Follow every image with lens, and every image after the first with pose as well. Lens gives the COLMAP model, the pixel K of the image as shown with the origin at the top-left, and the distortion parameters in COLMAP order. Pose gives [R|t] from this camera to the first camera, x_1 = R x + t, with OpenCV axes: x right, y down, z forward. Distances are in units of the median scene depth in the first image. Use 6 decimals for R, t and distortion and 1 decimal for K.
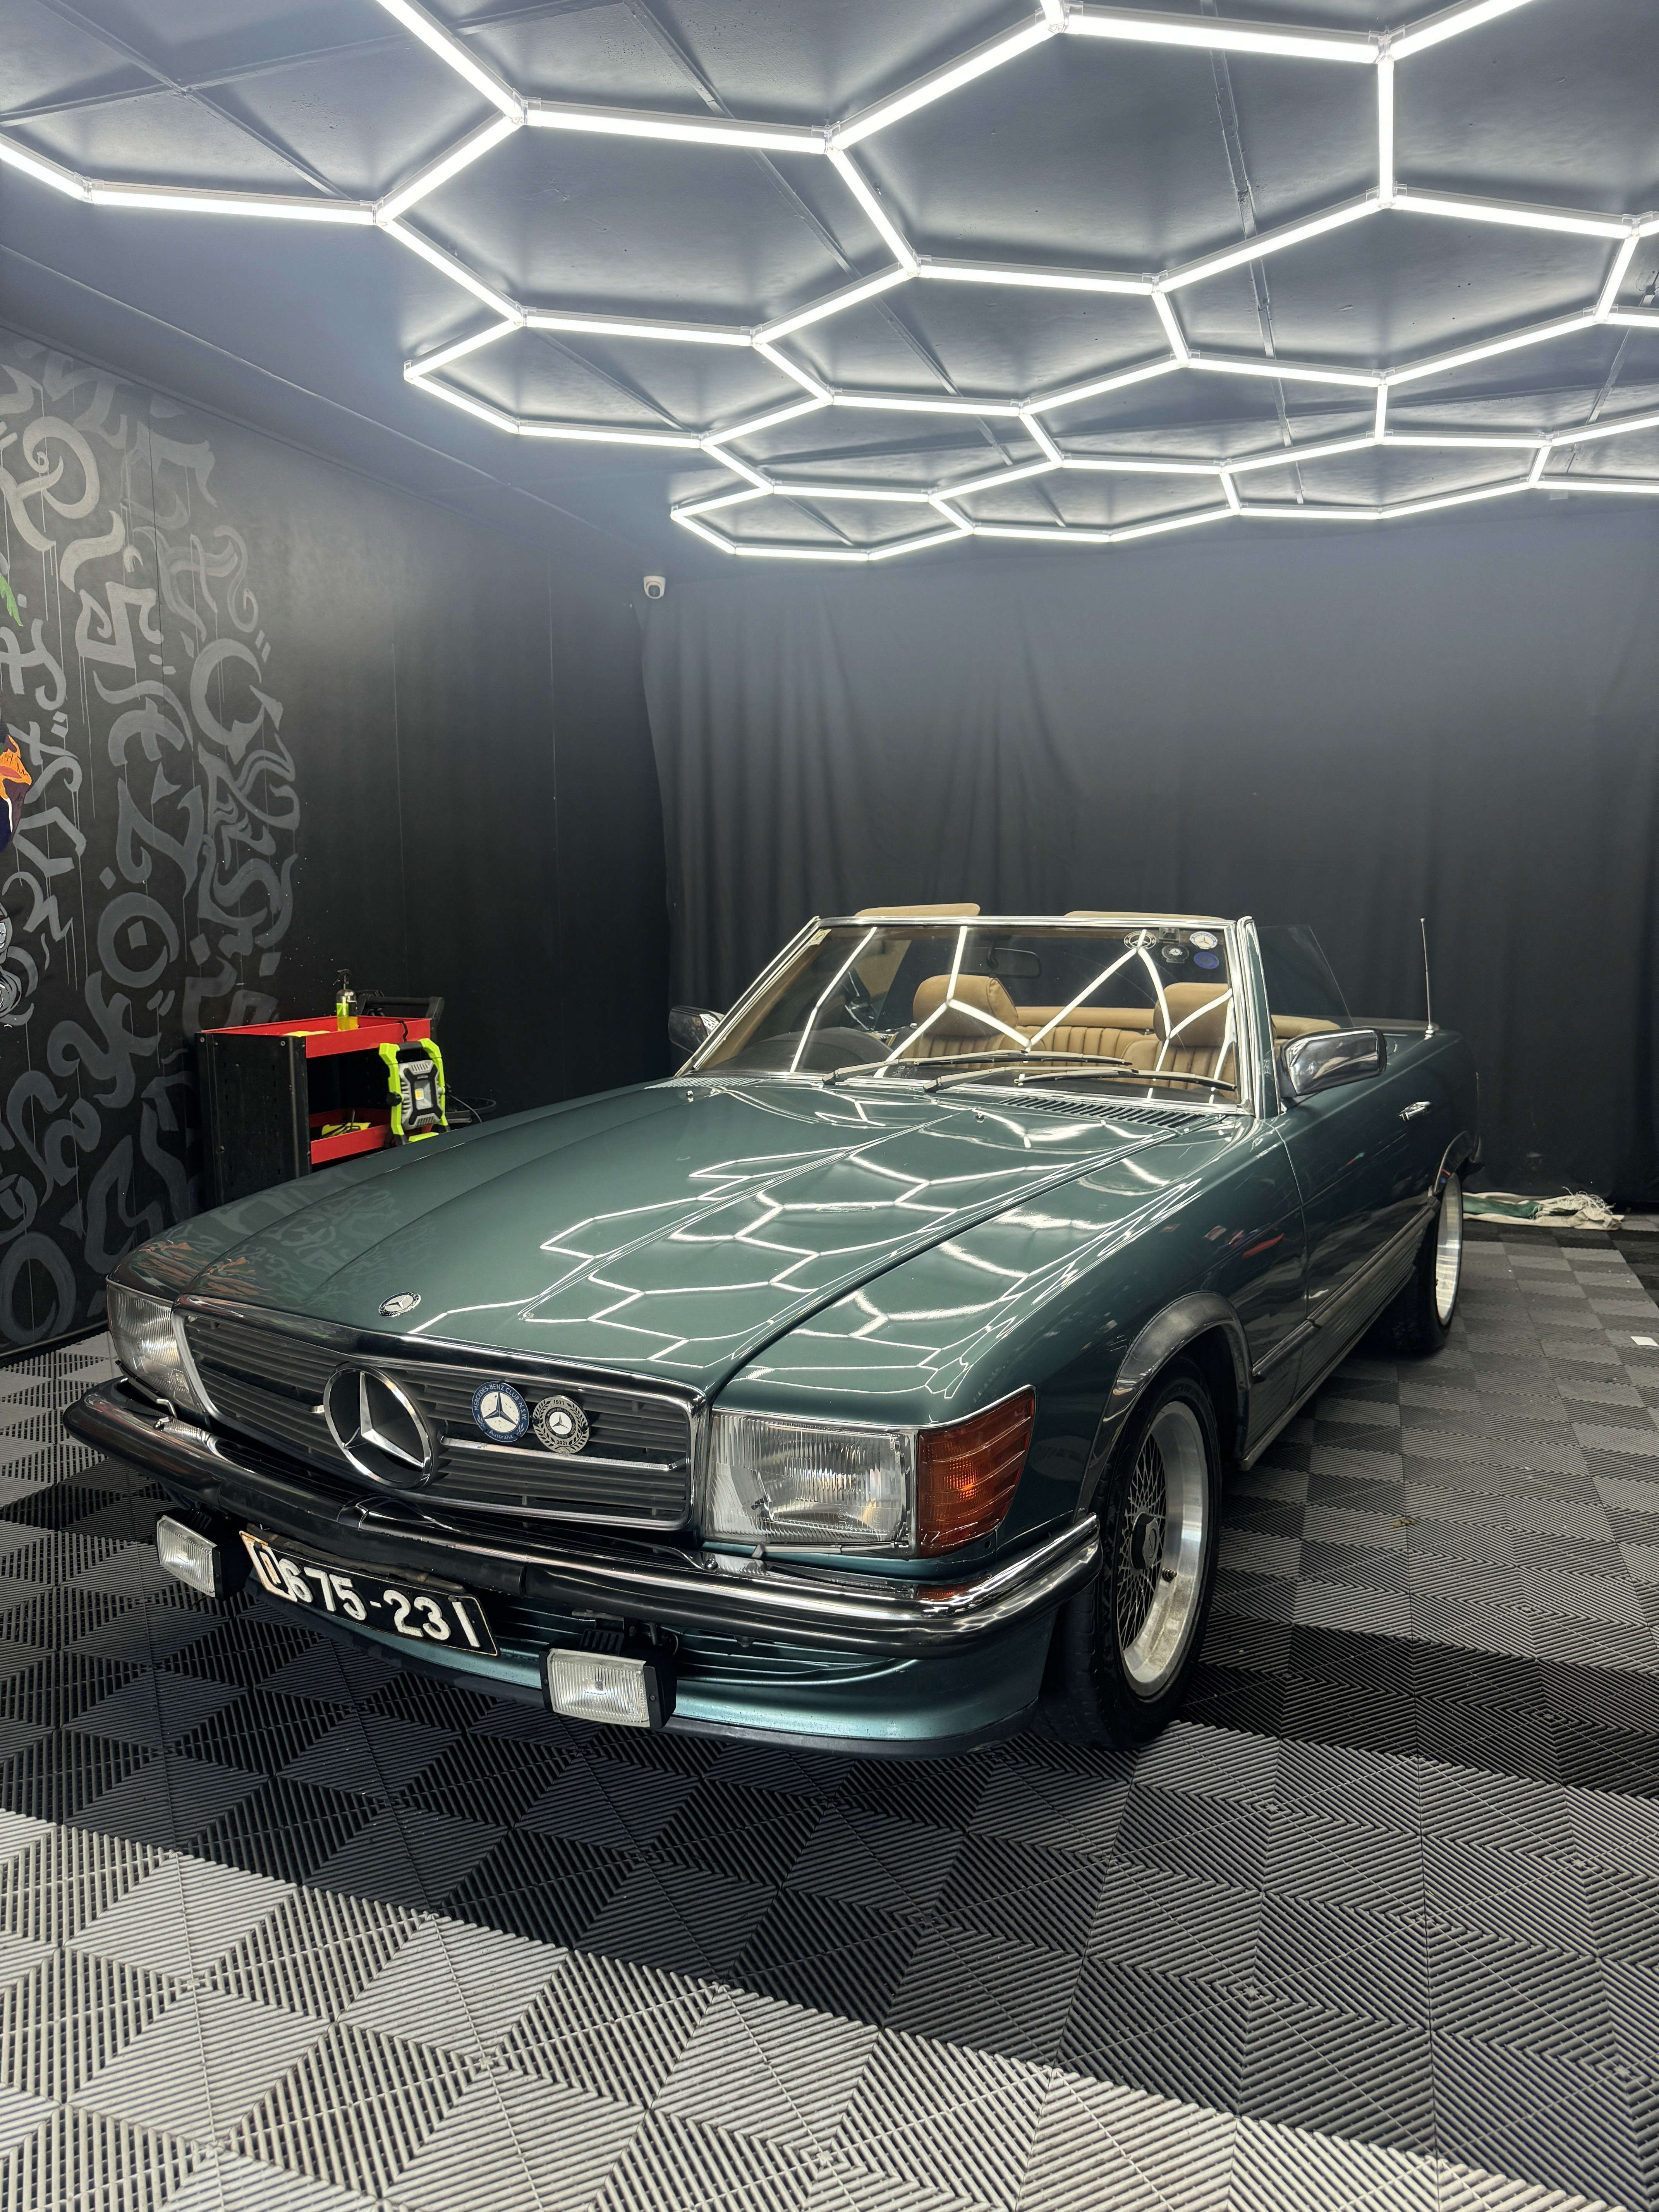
lens RADIAL K [[1564.5, 0, 826.0], [0, 1564.5, 1129.7], [0, 0, 1]] dist [0.003824, -0.022660]
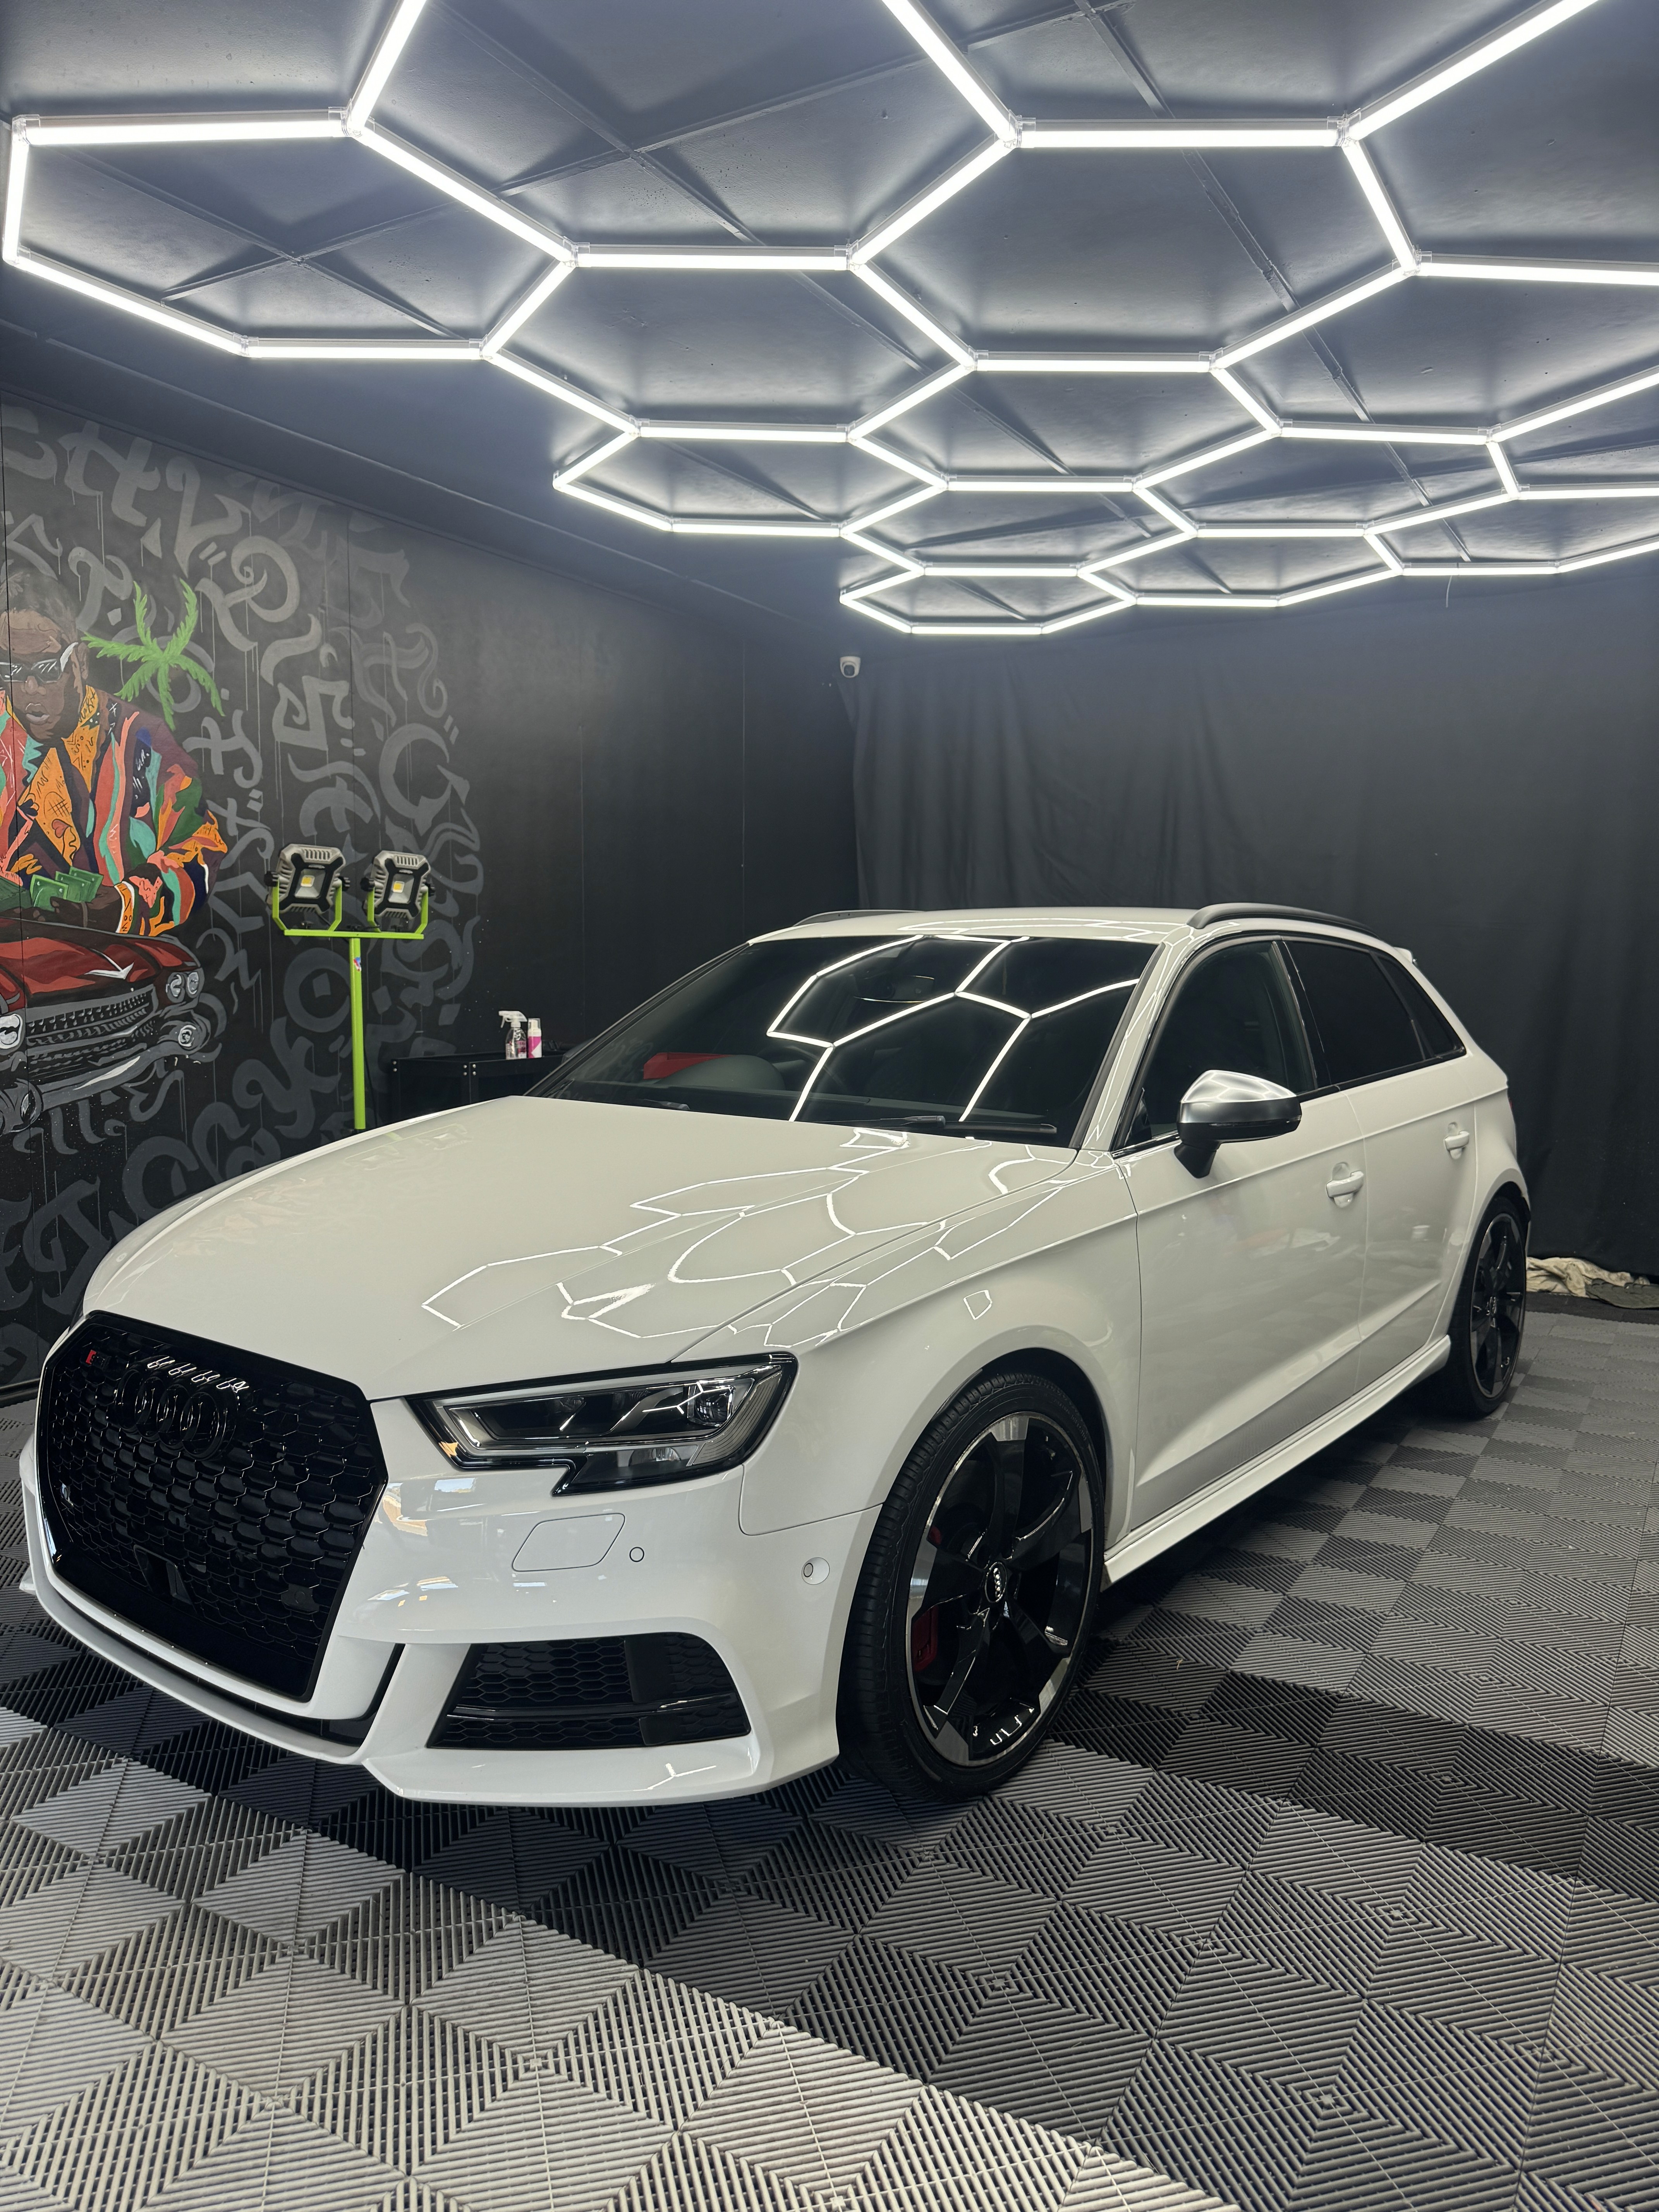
lens RADIAL K [[1564.5, 0, 837.3], [0, 1564.5, 1122.7], [0, 0, 1]] dist [0.003824, -0.022660]
pose [[0.981581, 0.023808, -0.189556, 0.151985], [-0.032964, 0.998430, -0.045295, 0.013727], [0.188180, 0.050709, 0.980825, -0.029763]]
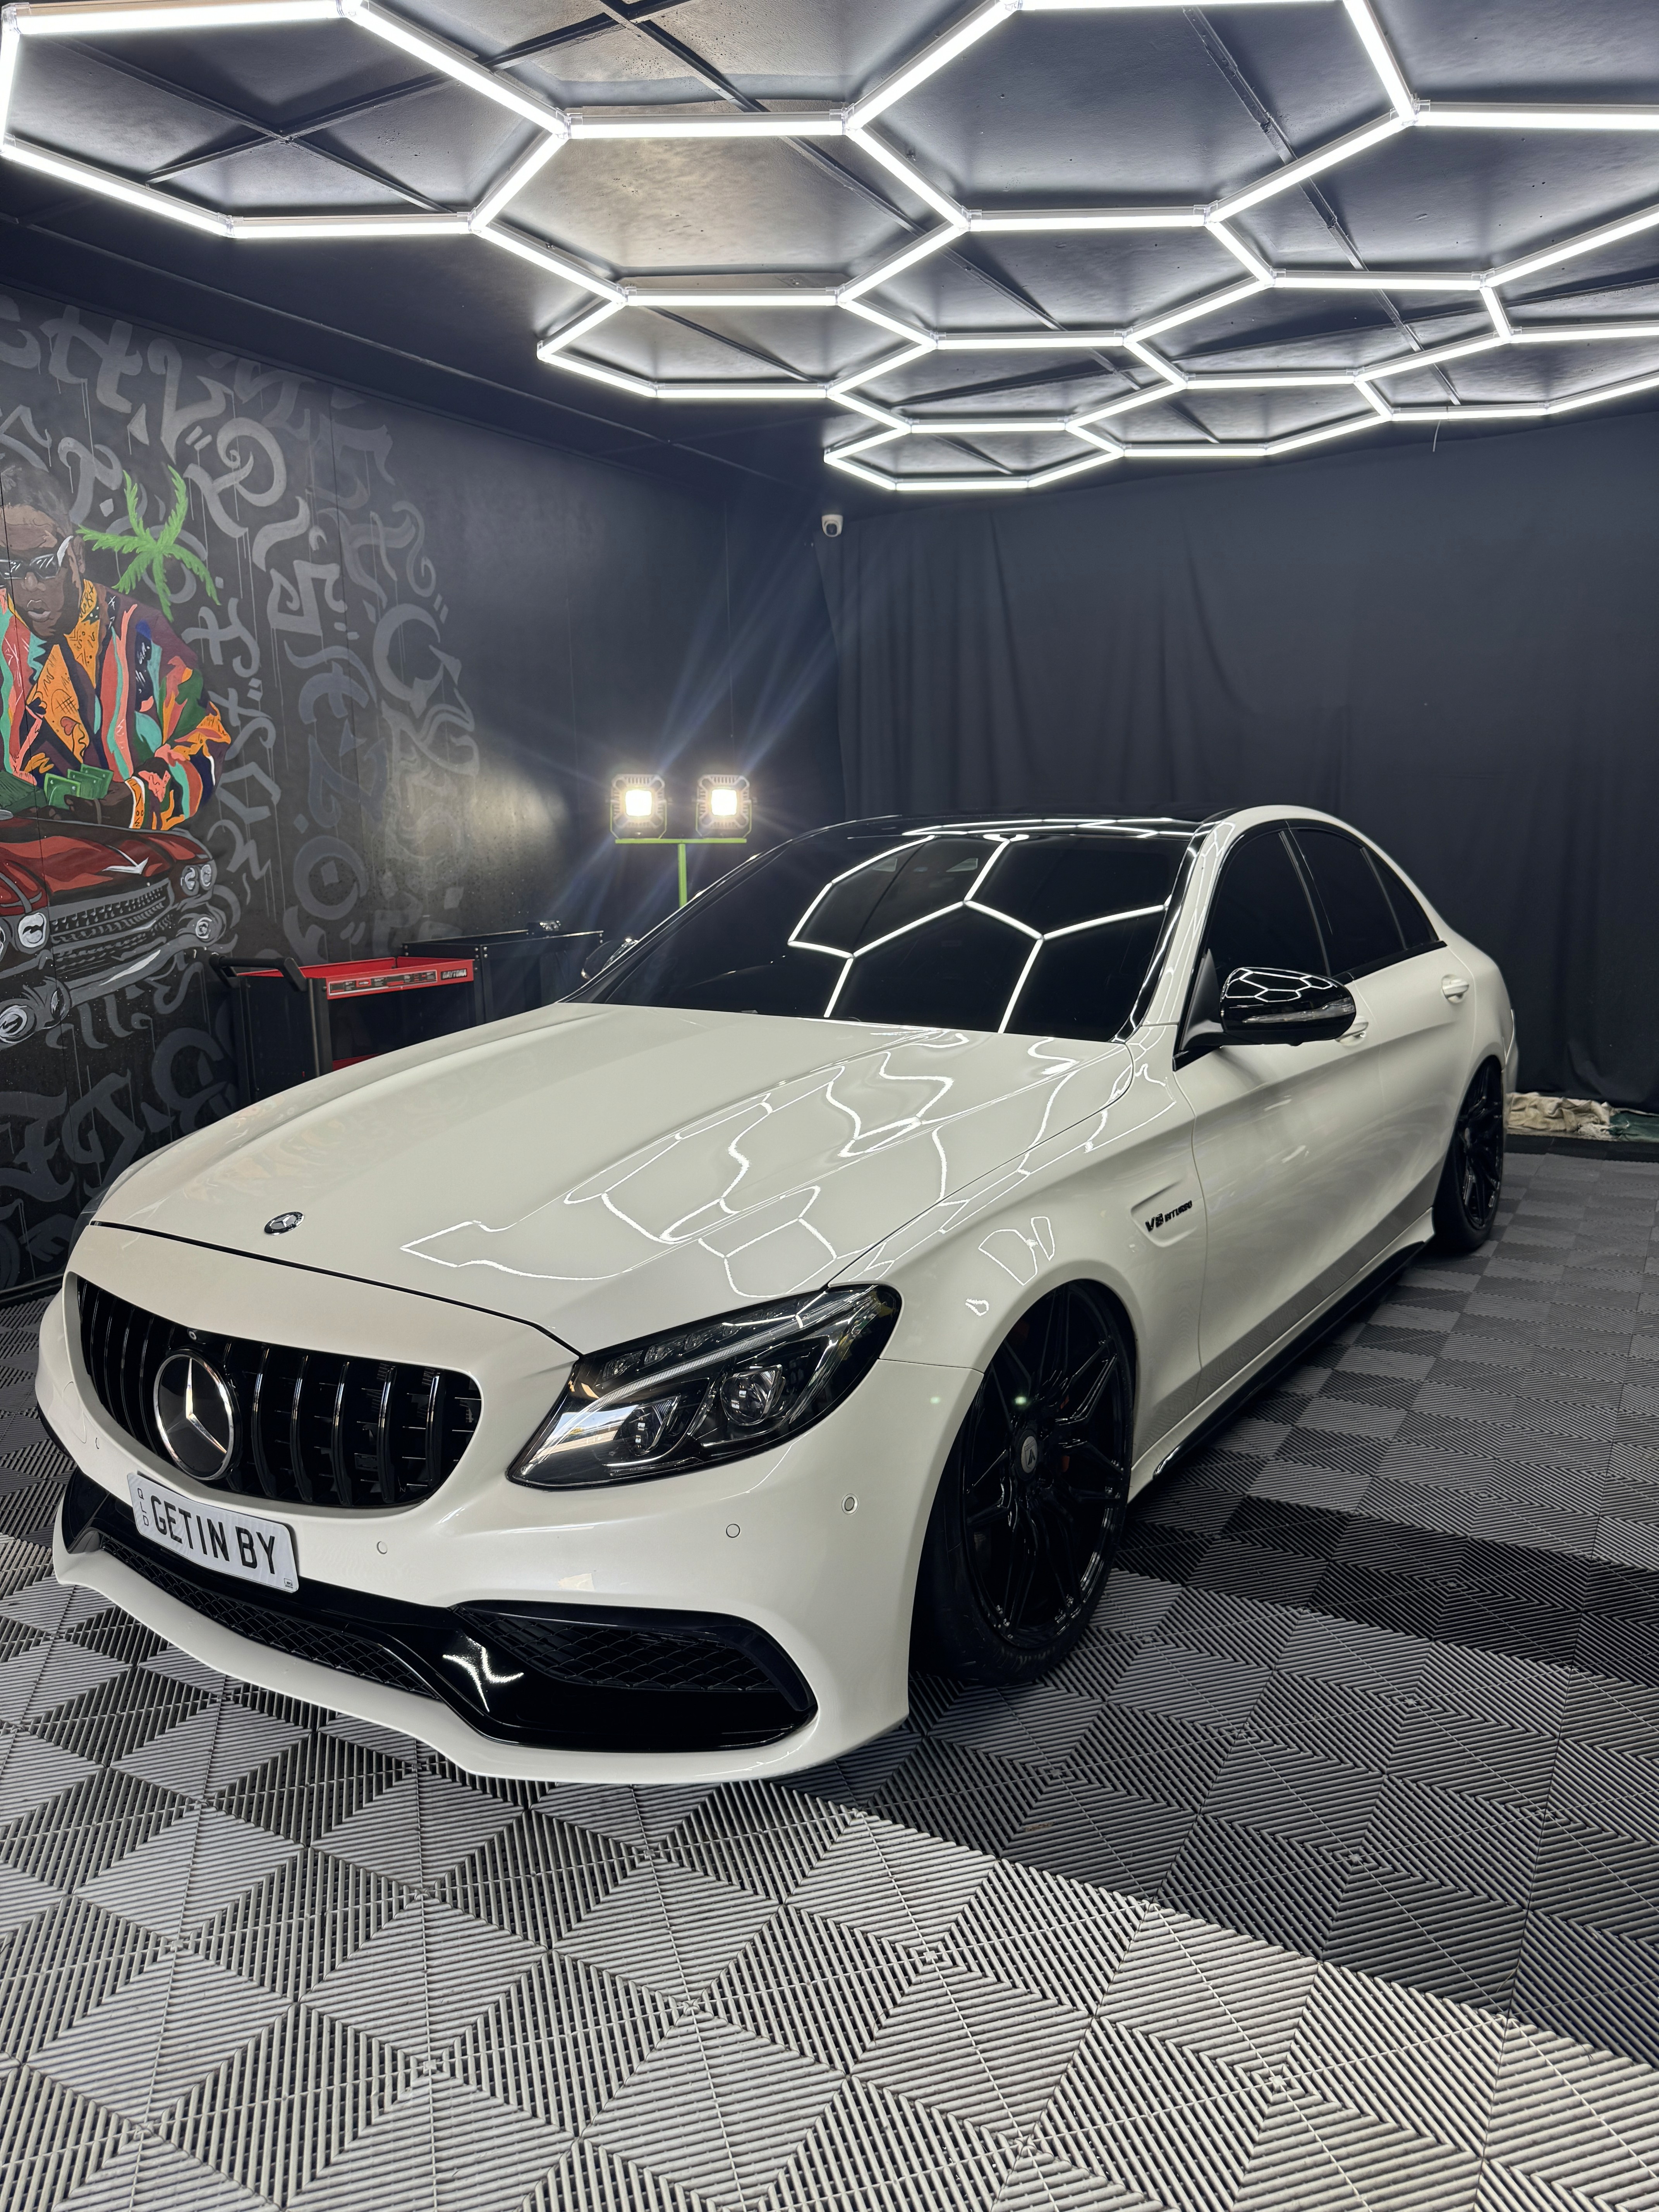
lens RADIAL K [[1564.5, 0, 827.7], [0, 1564.5, 1121.2], [0, 0, 1]] dist [0.003824, -0.022660]
pose [[0.983542, 0.008443, -0.180482, 0.134969], [-0.000996, 0.999146, 0.041314, 0.009390], [0.180677, -0.040455, 0.982710, -0.065667]]
